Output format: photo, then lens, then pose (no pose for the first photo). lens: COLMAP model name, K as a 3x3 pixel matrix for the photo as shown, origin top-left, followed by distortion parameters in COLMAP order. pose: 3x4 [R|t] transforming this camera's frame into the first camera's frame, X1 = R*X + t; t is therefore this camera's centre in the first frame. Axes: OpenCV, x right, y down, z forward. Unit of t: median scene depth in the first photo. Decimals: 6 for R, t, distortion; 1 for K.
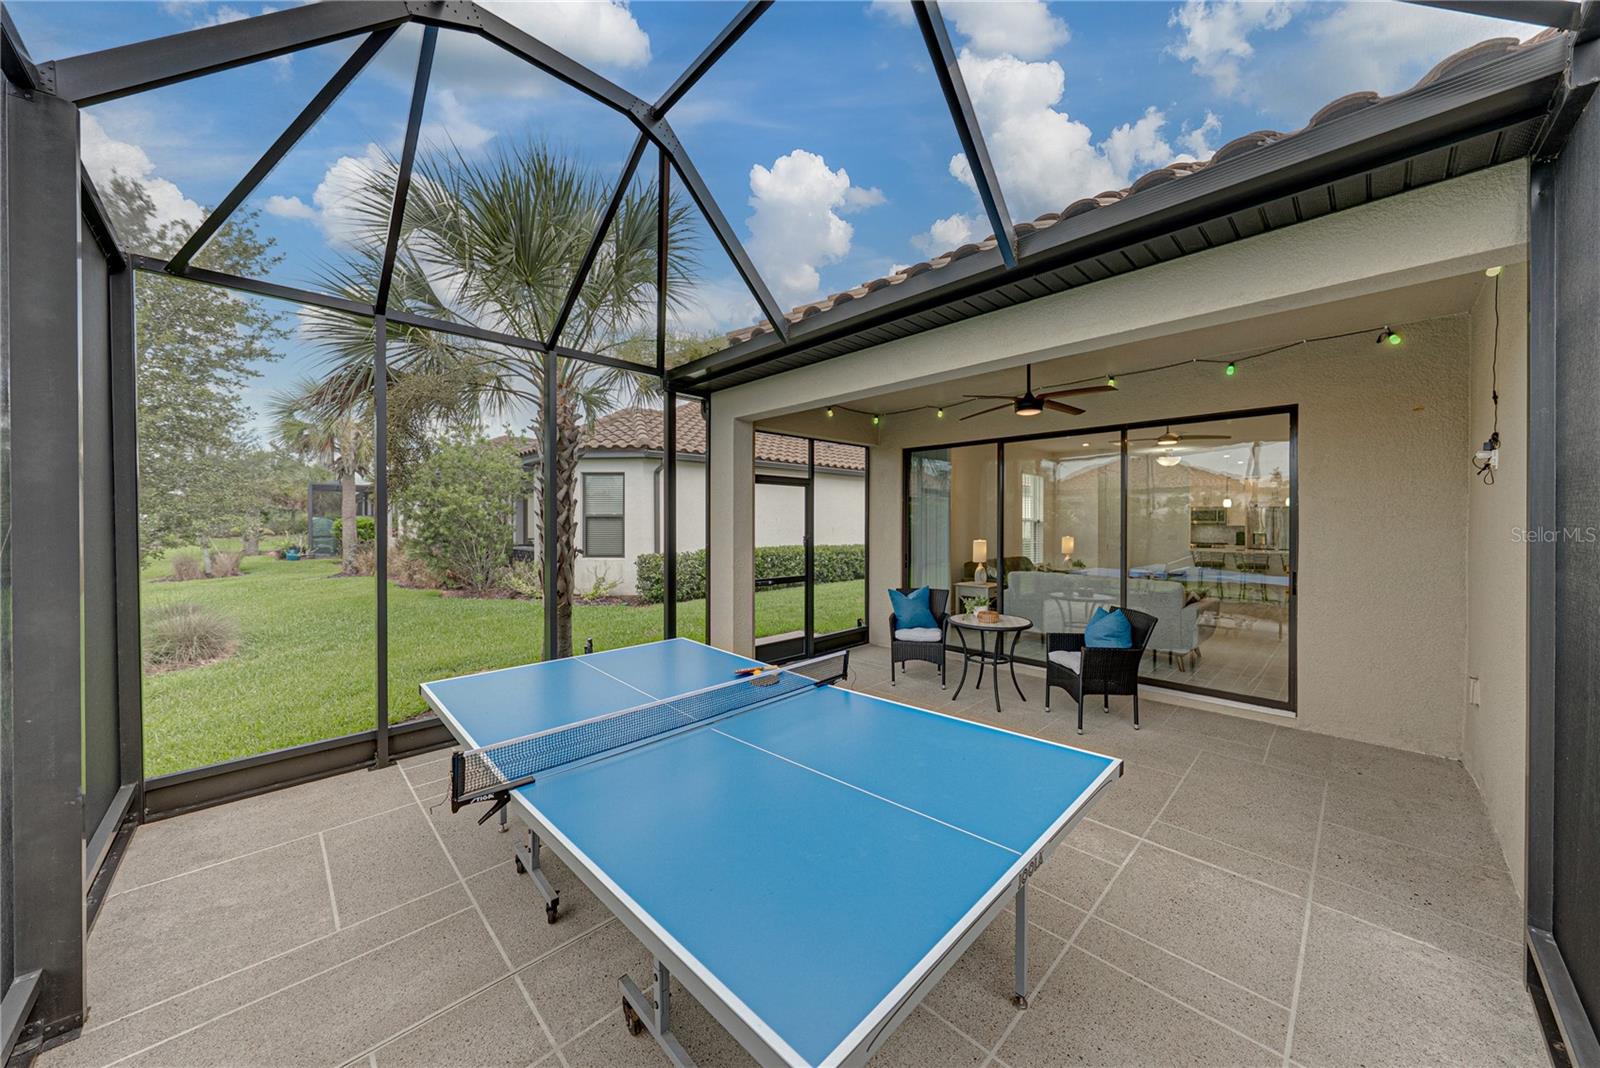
lens RADIAL K [[567.5, 0, 792.8], [0, 567.5, 525.7], [0, 0, 1]] dist [-0.000335, -0.000020]
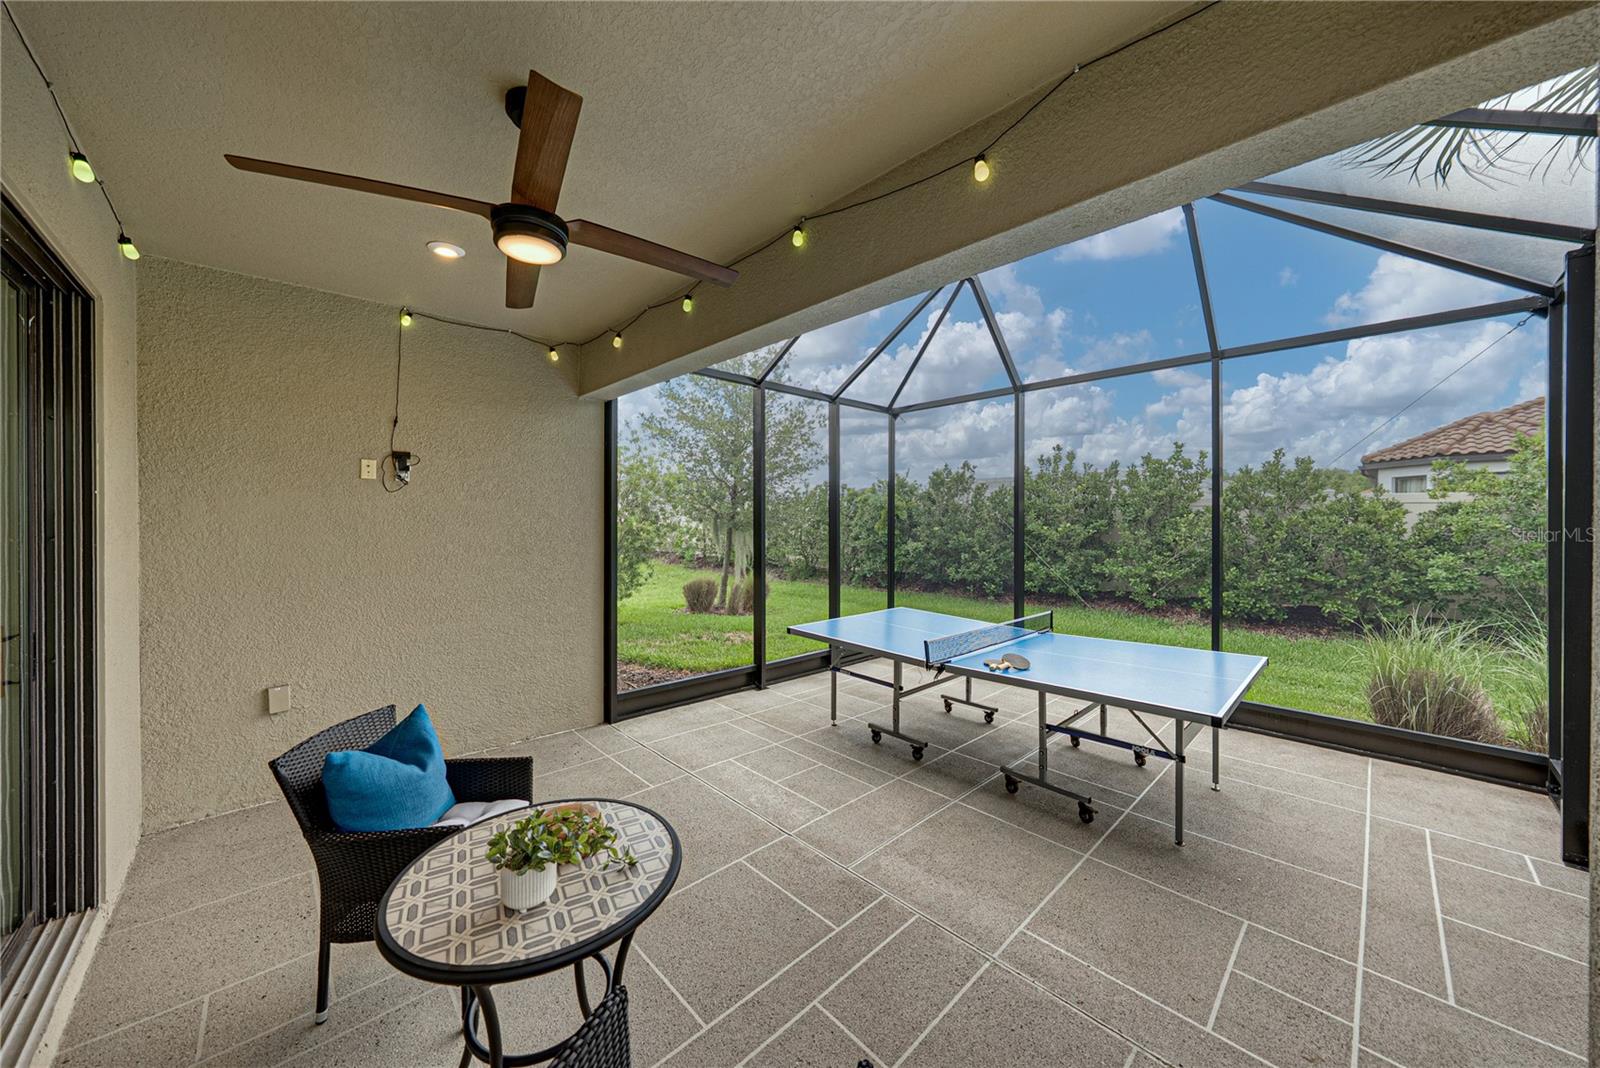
lens RADIAL K [[545.0, 0, 807.9], [0, 545.0, 521.6], [0, 0, 1]] dist [-0.002554, -0.000045]
pose [[-0.999806, -0.003115, -0.019455, 0.169072], [-0.003383, 0.999900, 0.013712, -0.013845], [0.019410, 0.013775, -0.999717, 0.992618]]
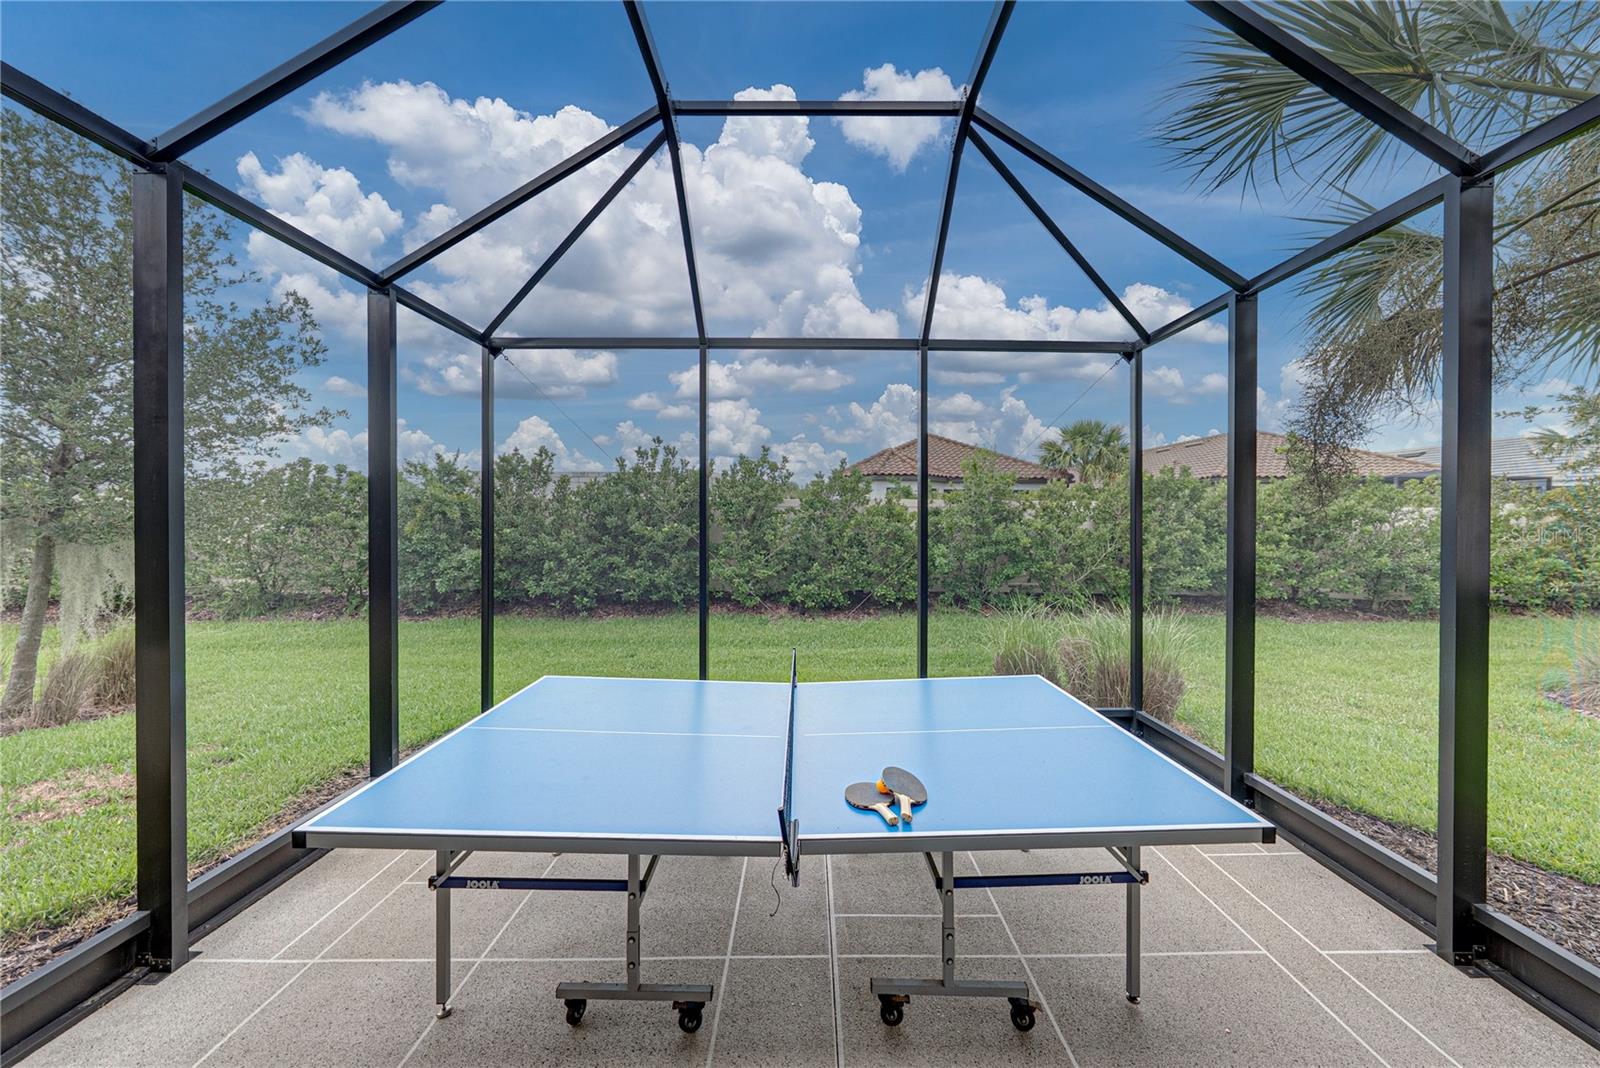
lens RADIAL K [[545.0, 0, 807.9], [0, 545.0, 521.6], [0, 0, 1]] dist [-0.002554, -0.000045]
pose [[-0.681166, -0.000018, -0.732129, 0.201901], [-0.011802, 0.999870, 0.010957, -0.014198], [0.732034, 0.016104, -0.681078, 0.639519]]
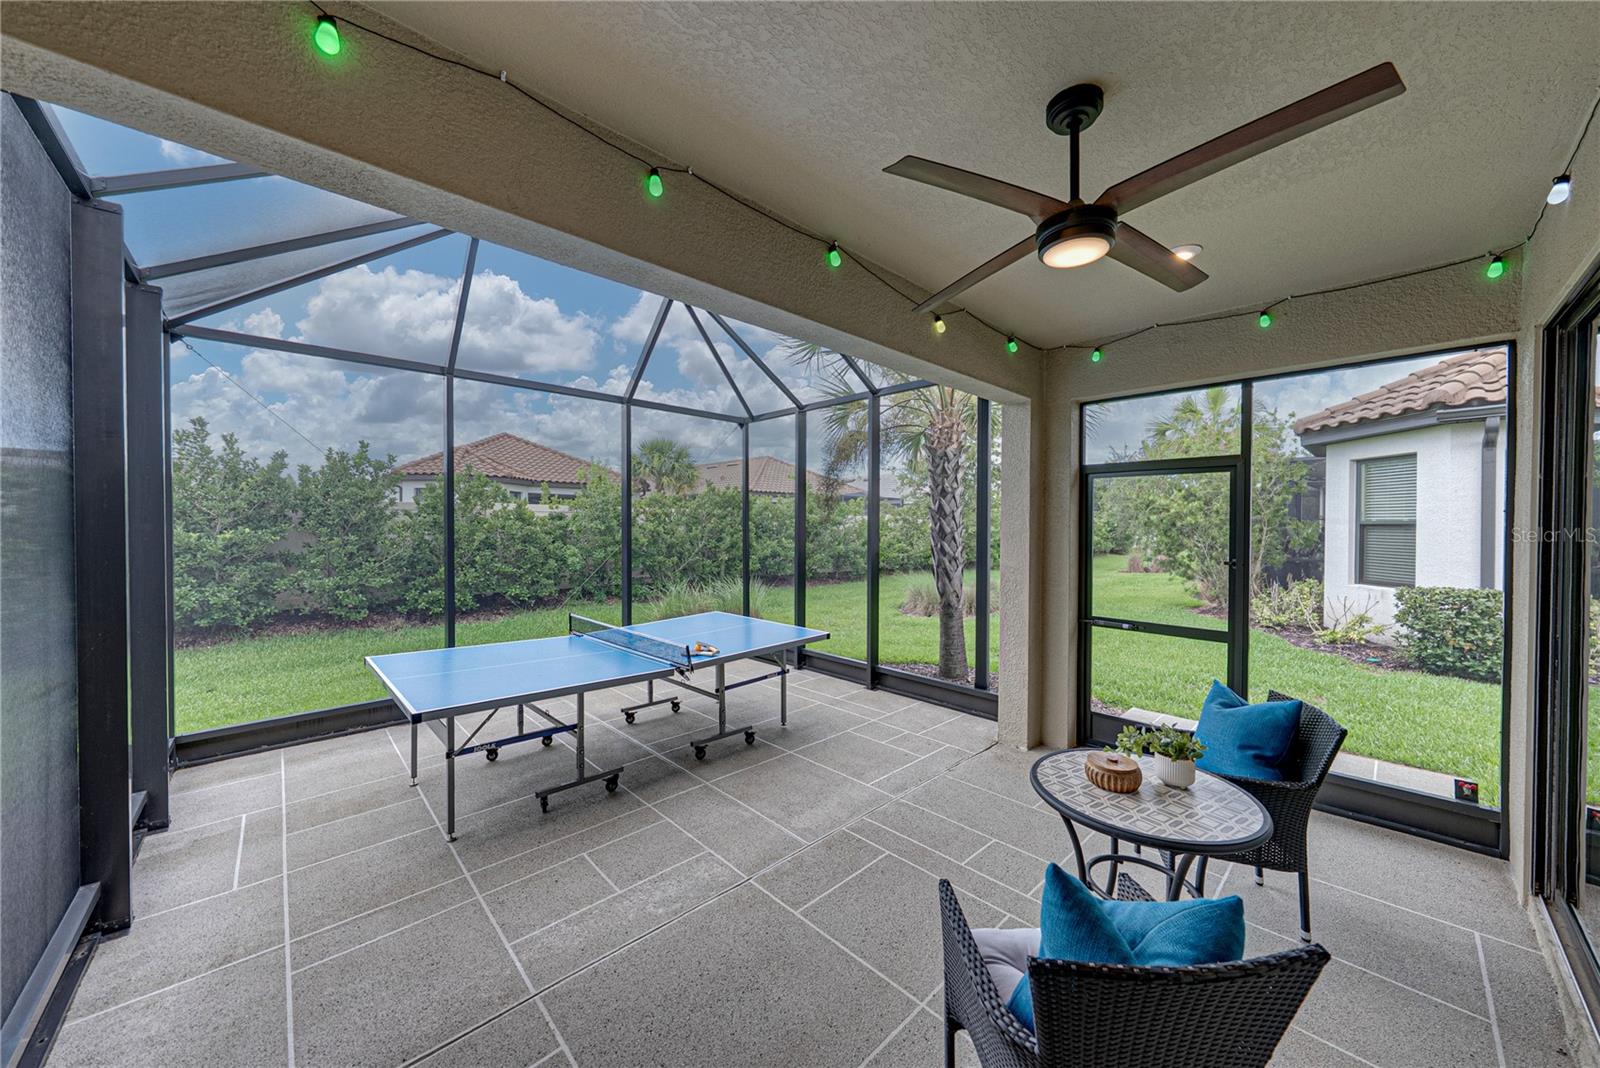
lens RADIAL K [[548.9, 0, 784.6], [0, 548.9, 529.3], [0, 0, 1]] dist [-0.000194, -0.000068]
pose [[-0.025614, 0.008231, -0.999638, 0.569618], [-0.012736, 0.999882, 0.008559, -0.011538], [0.999591, 0.012951, -0.025506, 0.588217]]
